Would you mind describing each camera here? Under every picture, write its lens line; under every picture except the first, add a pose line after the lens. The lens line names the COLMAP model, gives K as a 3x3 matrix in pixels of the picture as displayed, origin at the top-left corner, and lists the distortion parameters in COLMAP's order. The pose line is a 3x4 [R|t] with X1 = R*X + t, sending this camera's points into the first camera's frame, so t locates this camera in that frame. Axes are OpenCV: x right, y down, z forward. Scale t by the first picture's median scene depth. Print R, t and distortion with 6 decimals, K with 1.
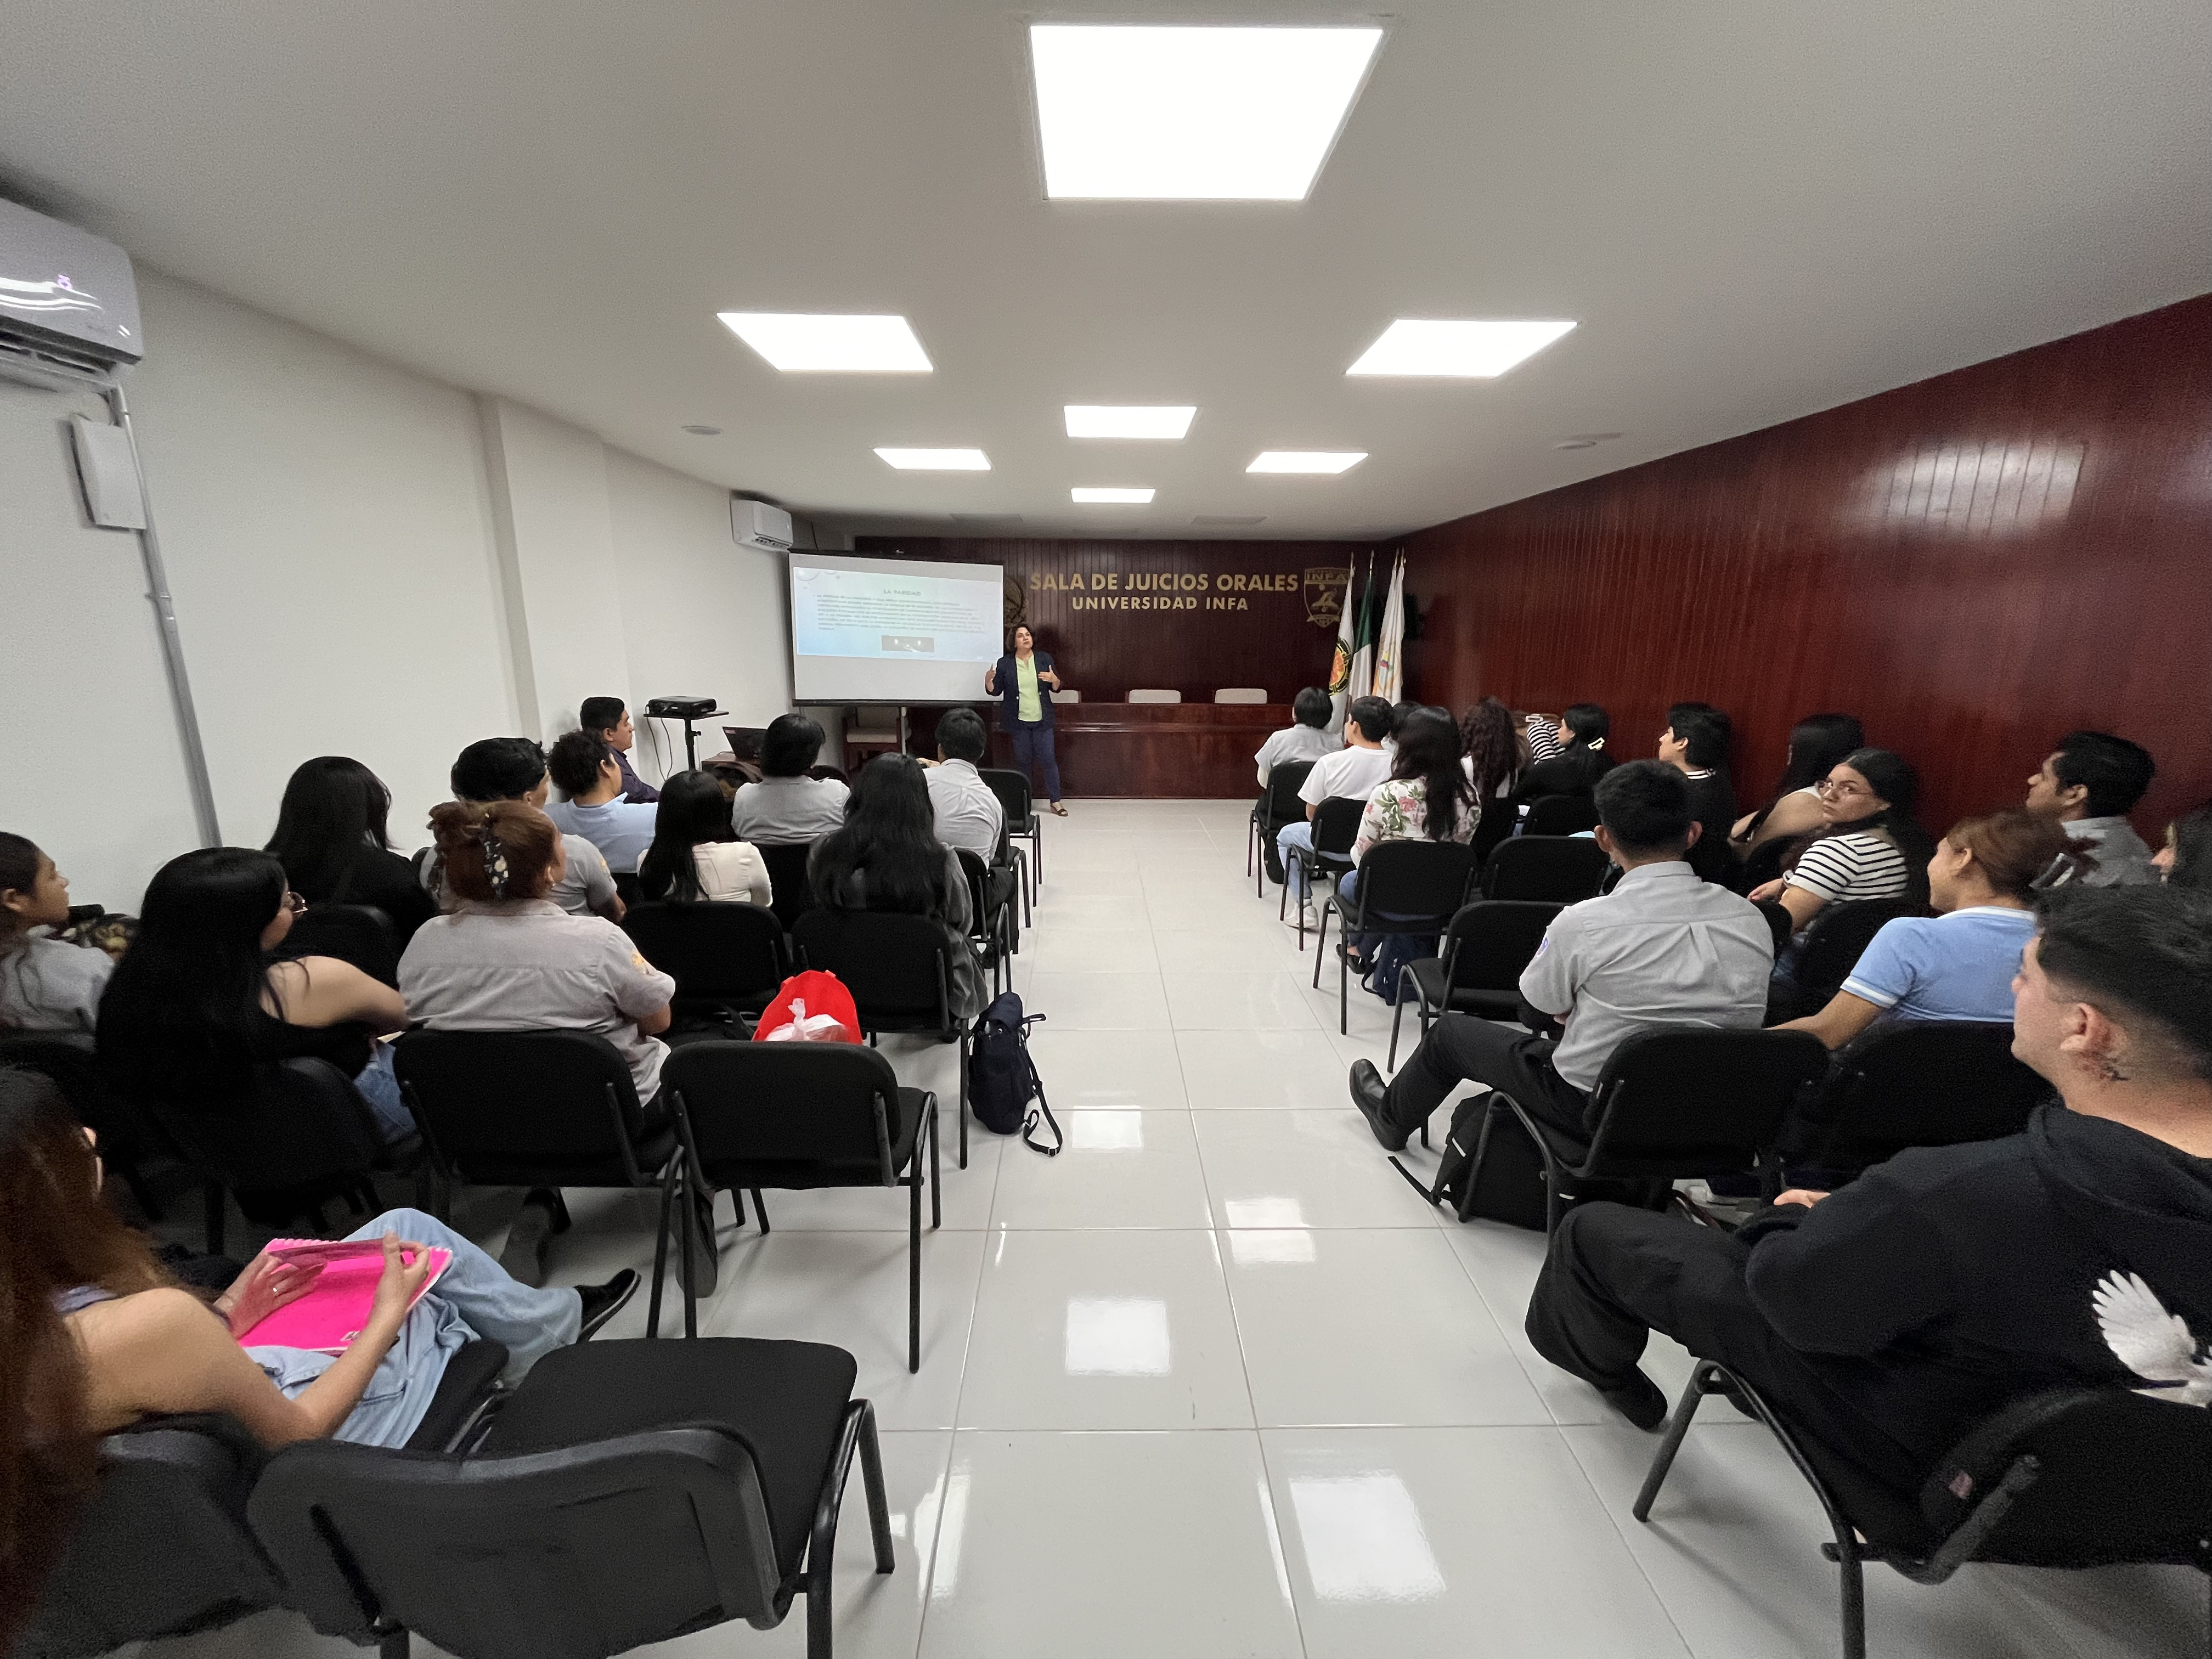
lens RADIAL K [[888.0, 0, 1100.6], [0, 888.0, 847.3], [0, 0, 1]] dist [0.000816, -0.000039]
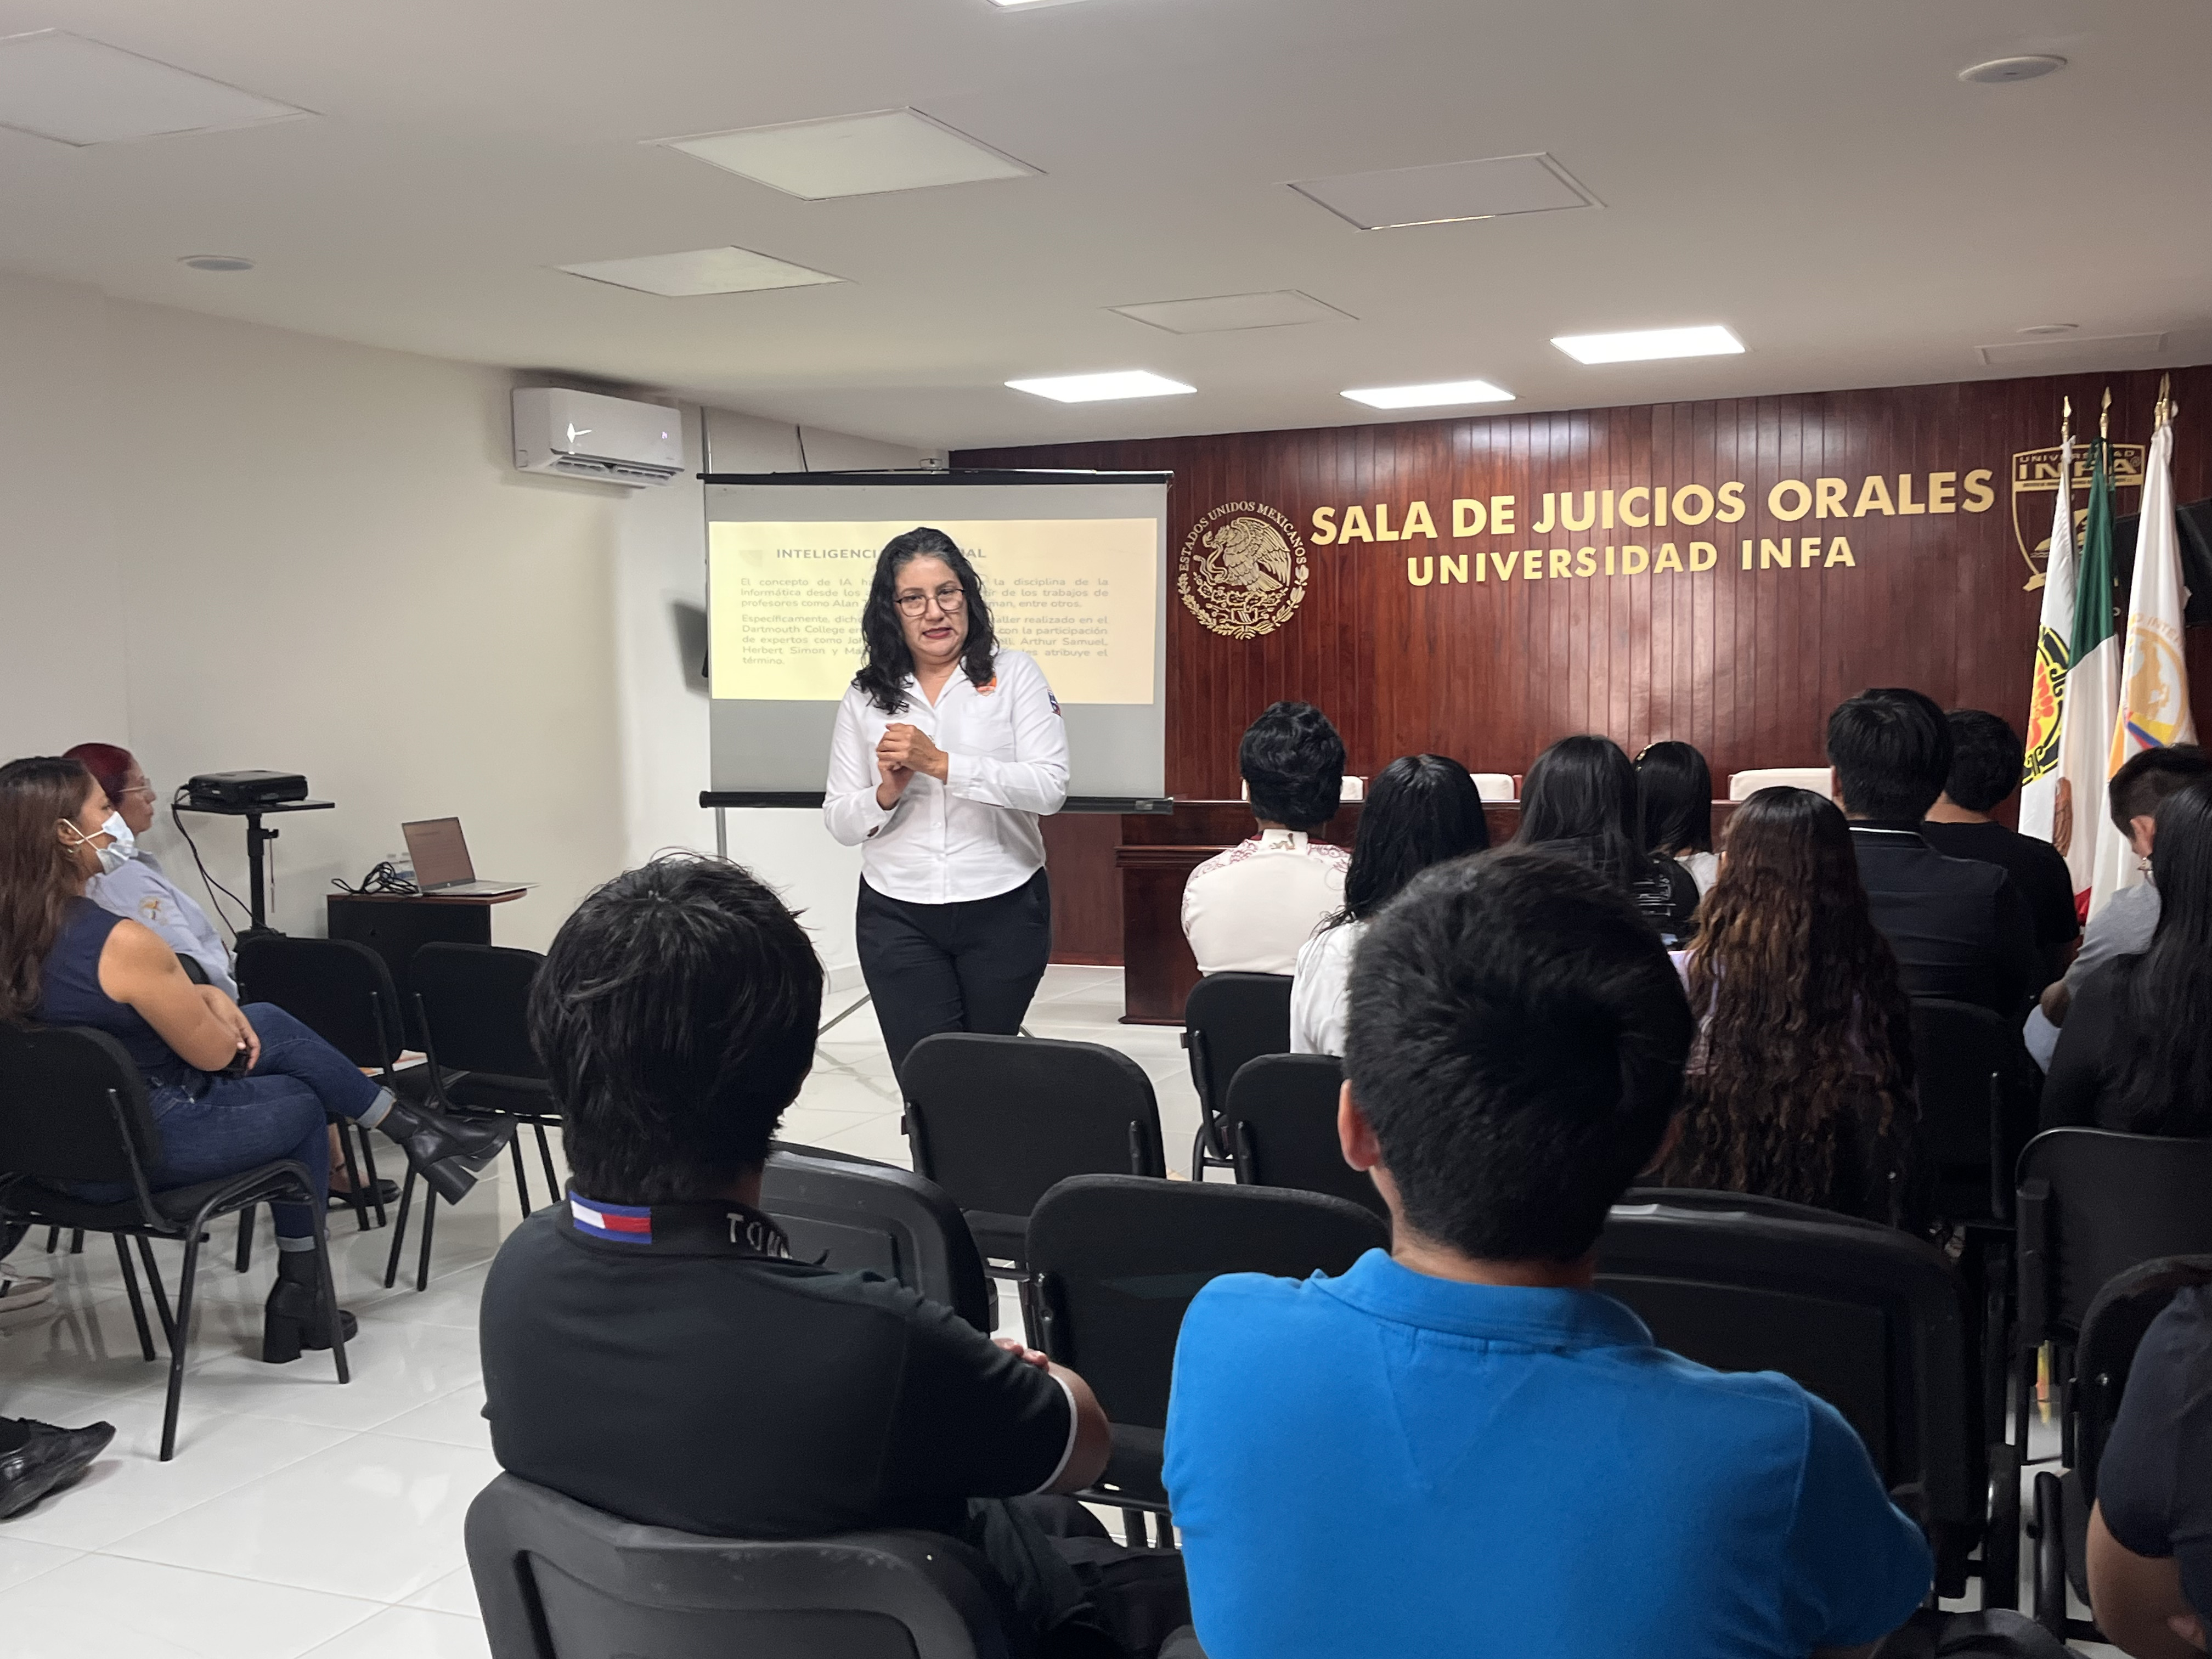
lens RADIAL K [[2236.1, 0, 1134.8], [0, 2236.1, 861.0], [0, 0, 1]] dist [0.041547, -0.096391]
pose [[0.915486, 0.005233, -0.402316, 0.275193], [-0.067920, 0.987576, -0.141709, 0.015675], [0.396576, 0.157058, 0.904467, 0.025758]]
